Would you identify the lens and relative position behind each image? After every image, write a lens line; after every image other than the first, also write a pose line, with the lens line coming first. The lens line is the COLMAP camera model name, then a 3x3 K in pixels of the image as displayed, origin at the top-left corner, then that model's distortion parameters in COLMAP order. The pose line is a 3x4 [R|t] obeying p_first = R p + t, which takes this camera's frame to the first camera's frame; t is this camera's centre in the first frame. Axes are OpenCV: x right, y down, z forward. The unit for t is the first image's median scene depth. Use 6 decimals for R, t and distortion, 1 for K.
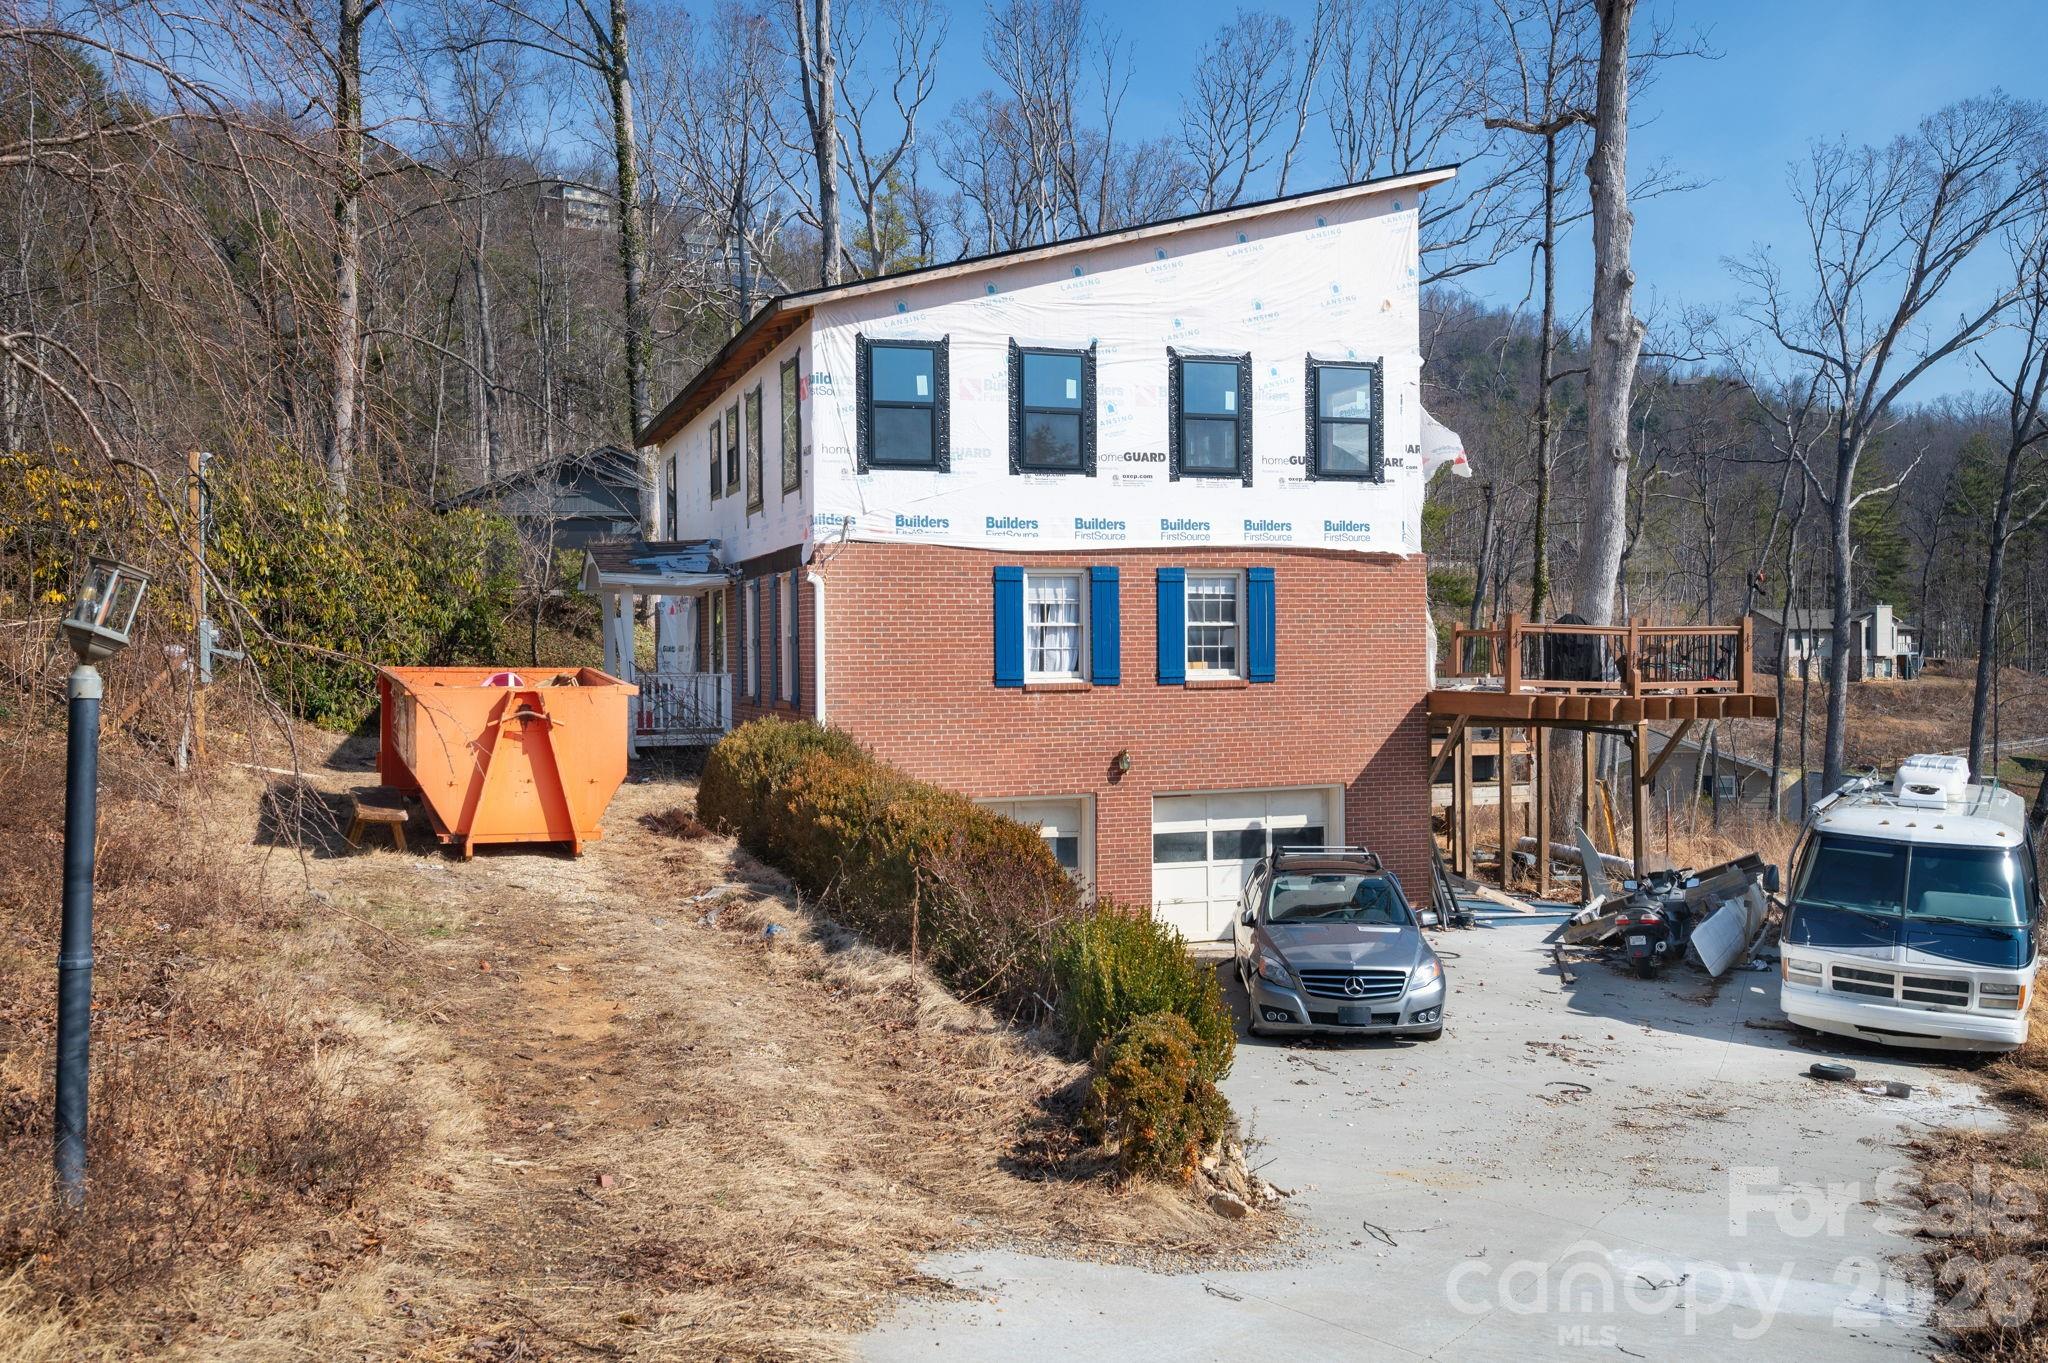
lens RADIAL K [[1764.0, 0, 1016.6], [0, 1764.0, 665.3], [0, 0, 1]] dist [-0.000170, -0.002172]
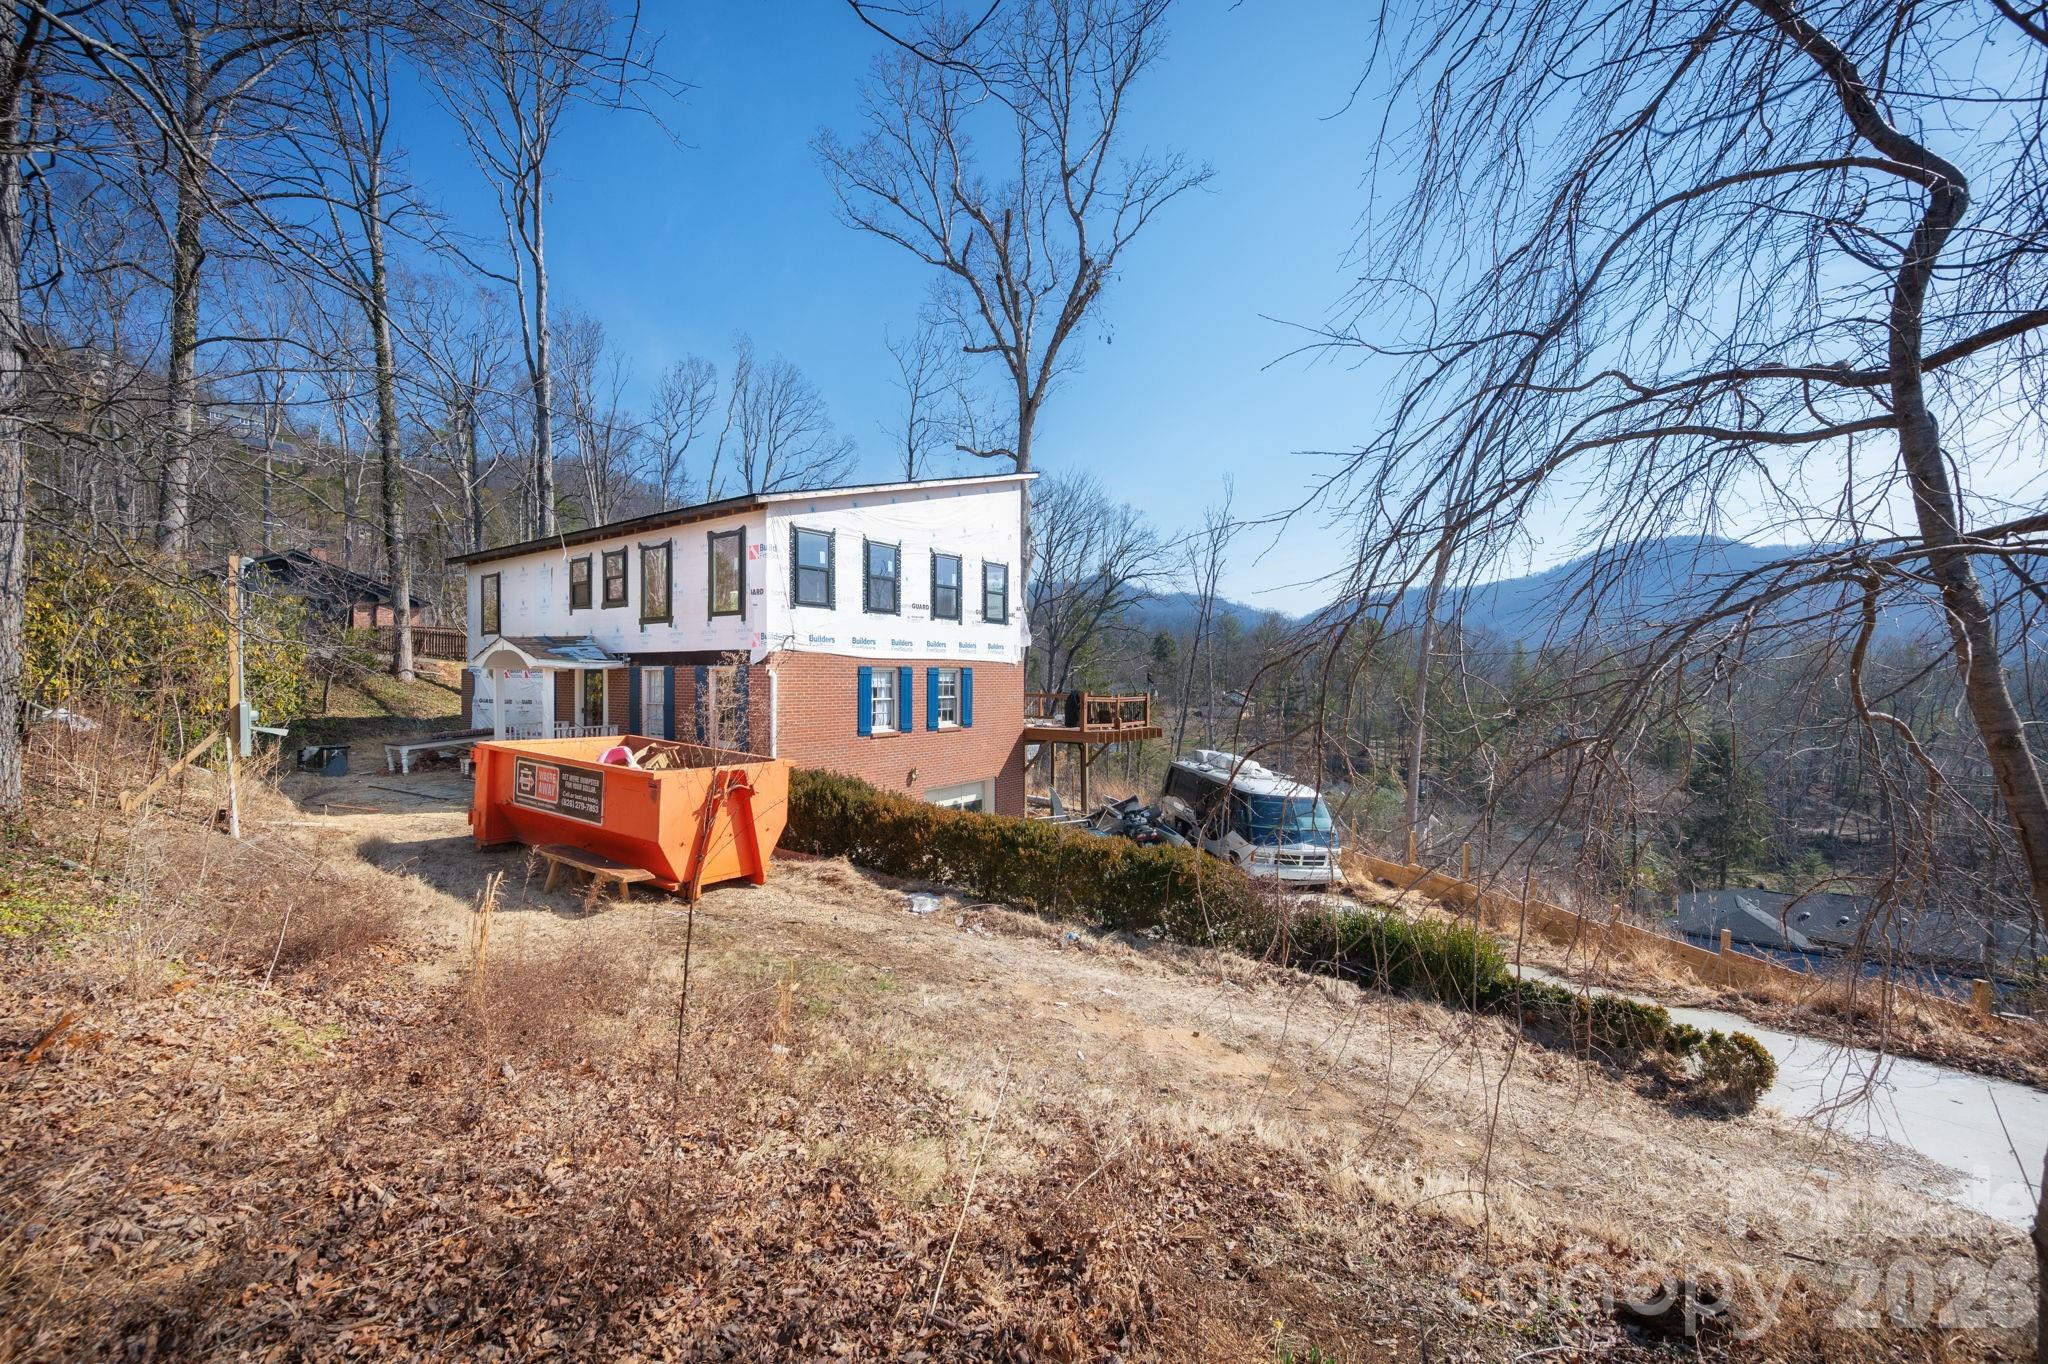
lens RADIAL K [[808.3, 0, 1014.3], [0, 808.3, 682.2], [0, 0, 1]] dist [-0.001024, -0.000007]
pose [[0.818140, 0.006844, 0.574979, -0.327320], [-0.005405, 0.999977, -0.004212, -0.036593], [-0.574994, 0.000339, 0.818157, 0.256892]]
